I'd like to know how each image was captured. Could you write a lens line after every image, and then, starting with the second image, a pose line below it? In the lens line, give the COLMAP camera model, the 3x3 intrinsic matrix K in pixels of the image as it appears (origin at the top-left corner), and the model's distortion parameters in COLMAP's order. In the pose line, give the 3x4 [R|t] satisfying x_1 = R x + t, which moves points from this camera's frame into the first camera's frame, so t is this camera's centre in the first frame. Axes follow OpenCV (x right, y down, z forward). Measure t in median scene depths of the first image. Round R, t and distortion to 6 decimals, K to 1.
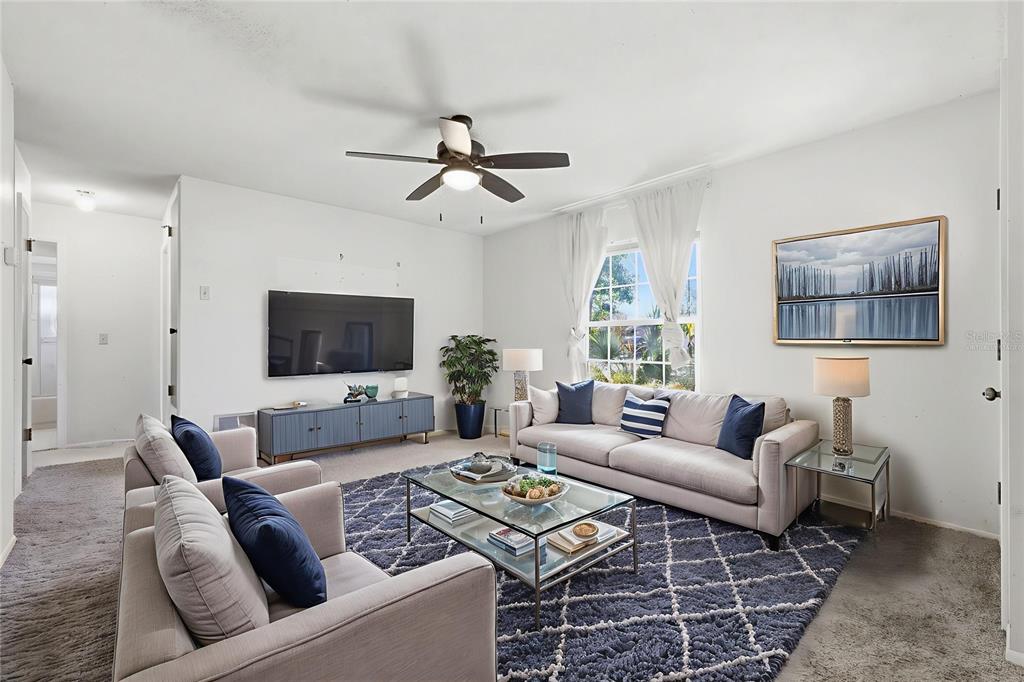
lens RADIAL K [[444.8, 0, 512.0], [0, 444.8, 341.0], [0, 0, 1]] dist [-0.002917, -0.000247]
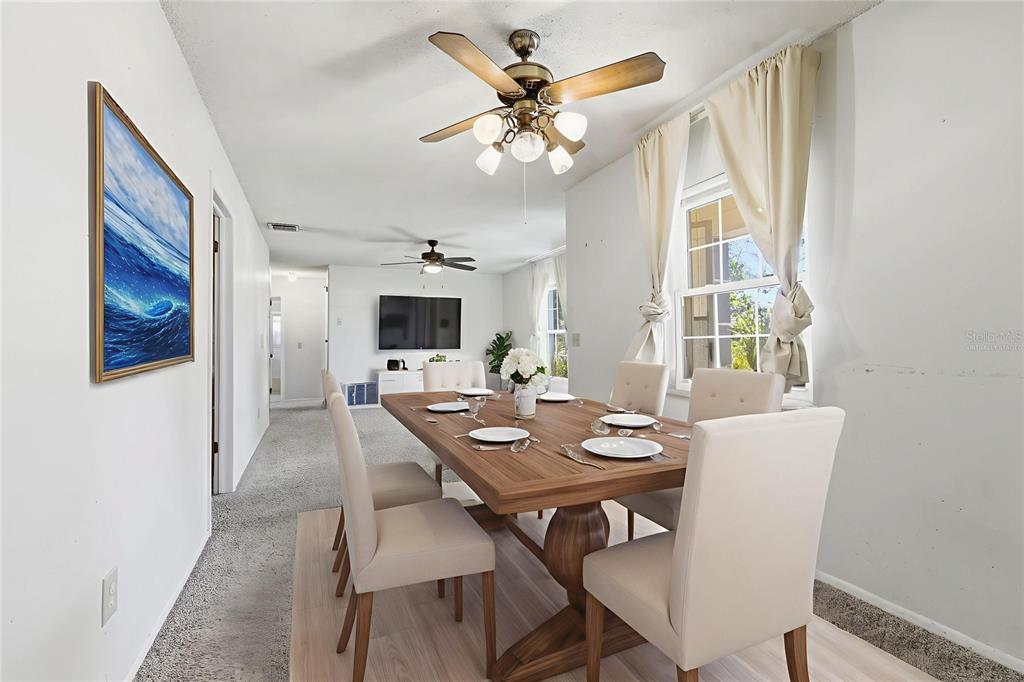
lens RADIAL K [[436.8, 0, 509.4], [0, 436.8, 333.5], [0, 0, 1]] dist [0.000085, 0.000052]
pose [[0.951465, -0.020048, -0.307103, 0.571295], [0.017585, 0.999787, -0.010787, -0.018912], [0.307254, 0.004863, 0.951615, -0.572120]]
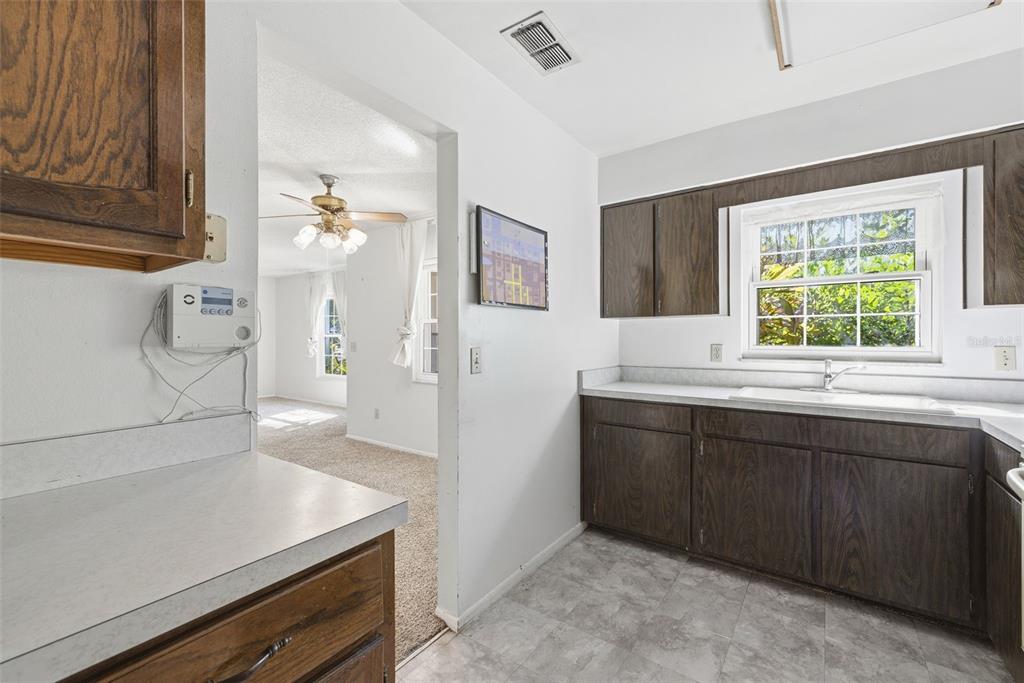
lens RADIAL K [[431.3, 0, 512.6], [0, 431.3, 338.1], [0, 0, 1]] dist [0.003574, 0.000555]
pose [[0.978312, -0.003822, 0.207101, 0.611749], [0.001851, 0.999951, 0.009711, -0.049279], [-0.207128, -0.009117, 0.978271, -0.951659]]
